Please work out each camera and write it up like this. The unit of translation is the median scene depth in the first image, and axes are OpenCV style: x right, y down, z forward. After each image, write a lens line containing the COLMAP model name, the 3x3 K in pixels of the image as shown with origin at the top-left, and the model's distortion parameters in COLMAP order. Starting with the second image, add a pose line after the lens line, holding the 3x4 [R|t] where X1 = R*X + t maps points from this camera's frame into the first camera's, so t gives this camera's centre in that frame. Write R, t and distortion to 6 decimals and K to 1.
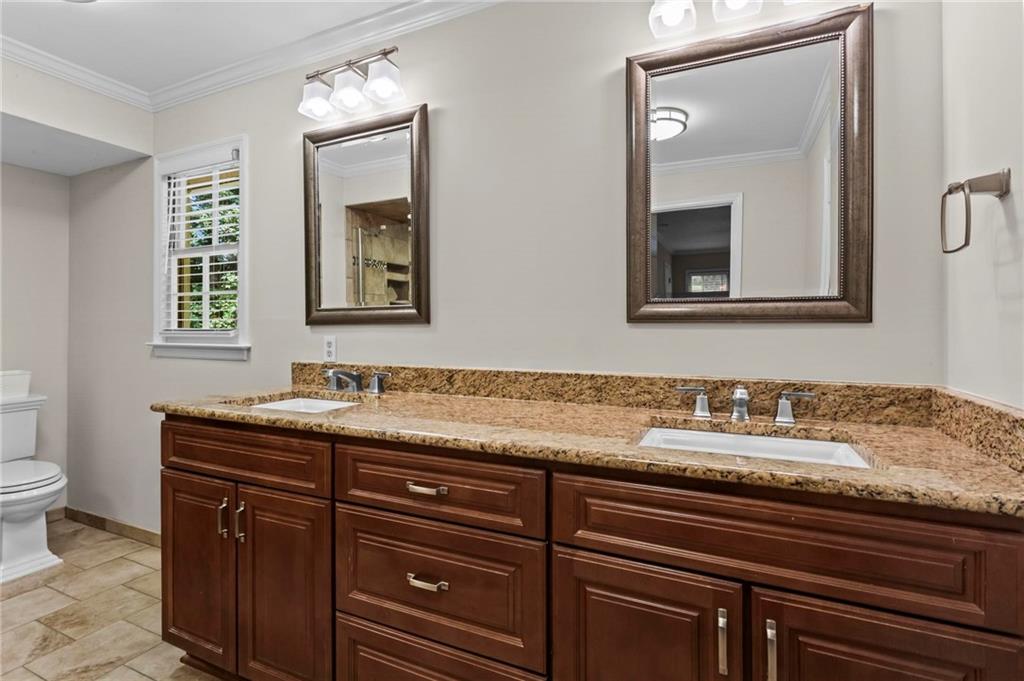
lens RADIAL K [[485.8, 0, 511.0], [0, 485.8, 333.1], [0, 0, 1]] dist [-0.002927, 0.002461]
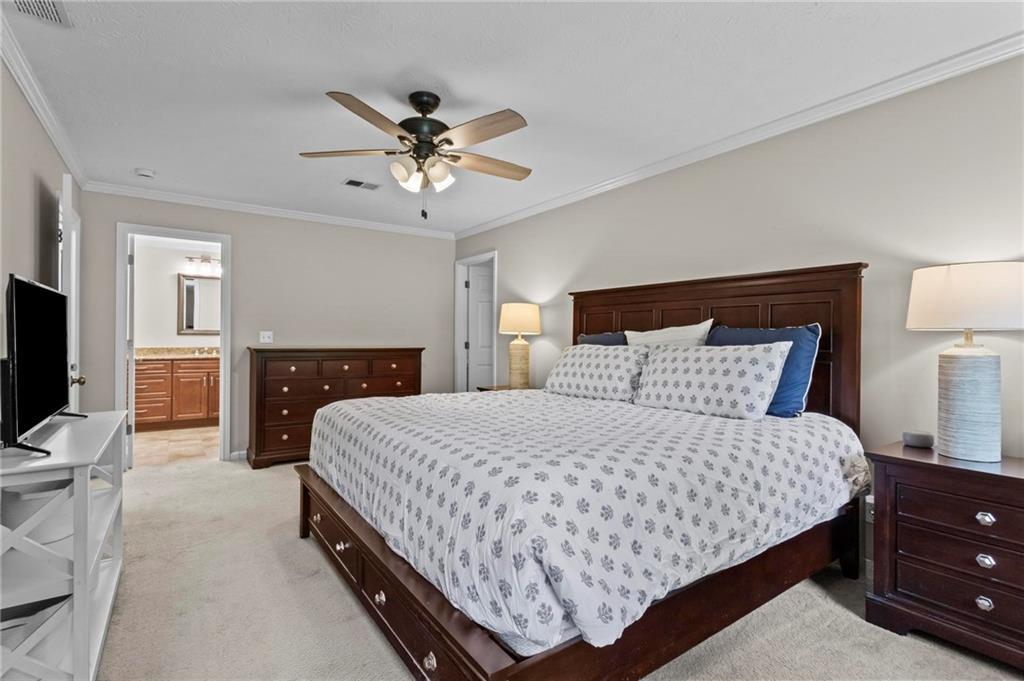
lens RADIAL K [[485.8, 0, 508.7], [0, 485.8, 339.2], [0, 0, 1]] dist [-0.002927, 0.002461]
pose [[0.500984, 0.008829, 0.865411, -2.186885], [-0.006418, 0.999958, -0.006487, 0.027253], [-0.865433, -0.002305, 0.501020, -4.012095]]
